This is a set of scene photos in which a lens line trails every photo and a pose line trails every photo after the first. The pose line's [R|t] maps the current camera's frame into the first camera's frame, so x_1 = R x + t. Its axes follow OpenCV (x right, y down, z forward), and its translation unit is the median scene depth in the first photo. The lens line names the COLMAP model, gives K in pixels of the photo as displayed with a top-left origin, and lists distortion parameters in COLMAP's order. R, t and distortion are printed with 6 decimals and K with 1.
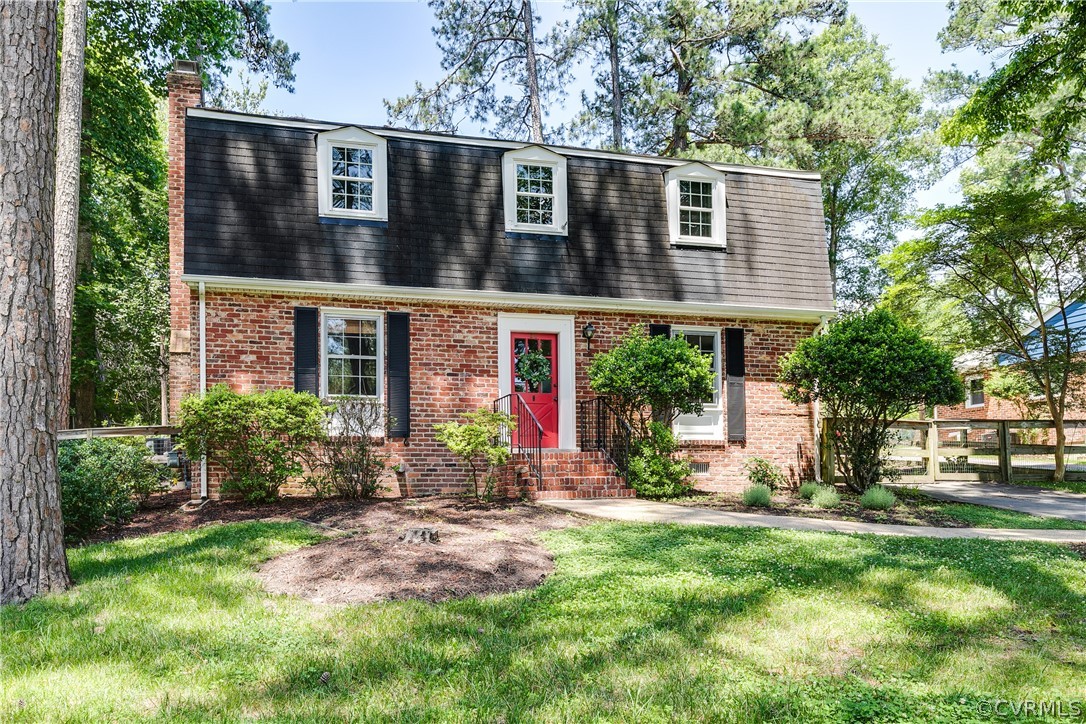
lens RADIAL K [[850.3, 0, 542.9], [0, 850.3, 366.2], [0, 0, 1]] dist [0.006120, 0.002860]
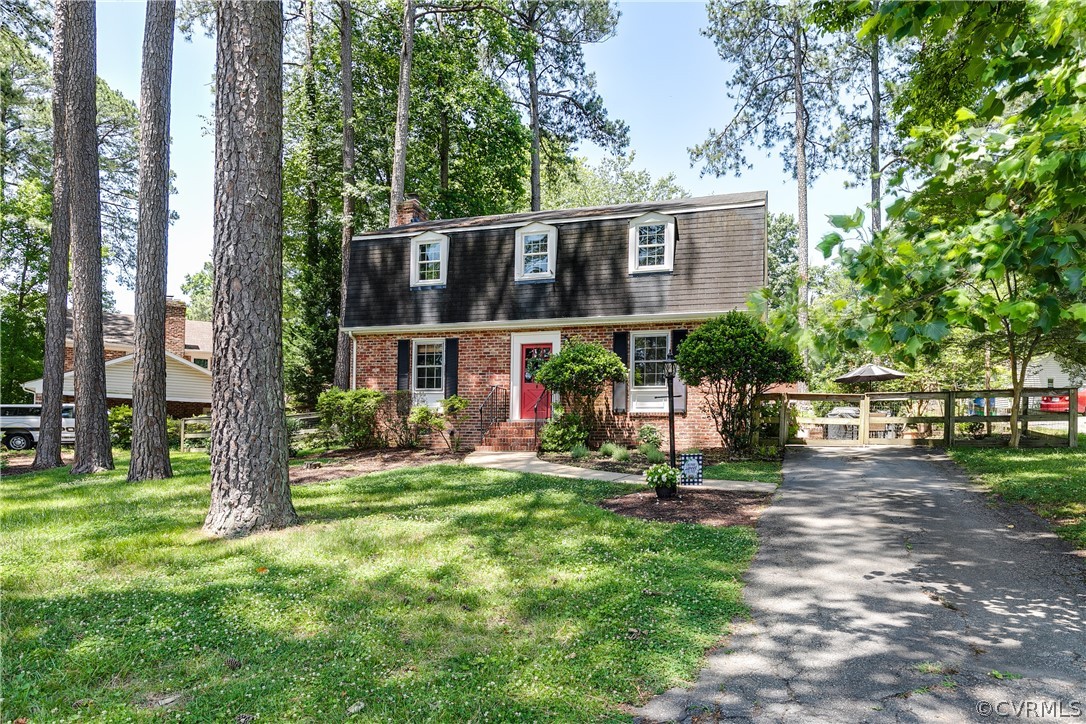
lens RADIAL K [[678.0, 0, 543.4], [0, 678.0, 358.8], [0, 0, 1]] dist [-0.001266, -0.001487]
pose [[0.850766, -0.050177, -0.523144, 0.643172], [0.058397, 0.998293, -0.000782, -0.010631], [0.522290, -0.029885, 0.852244, -0.042540]]
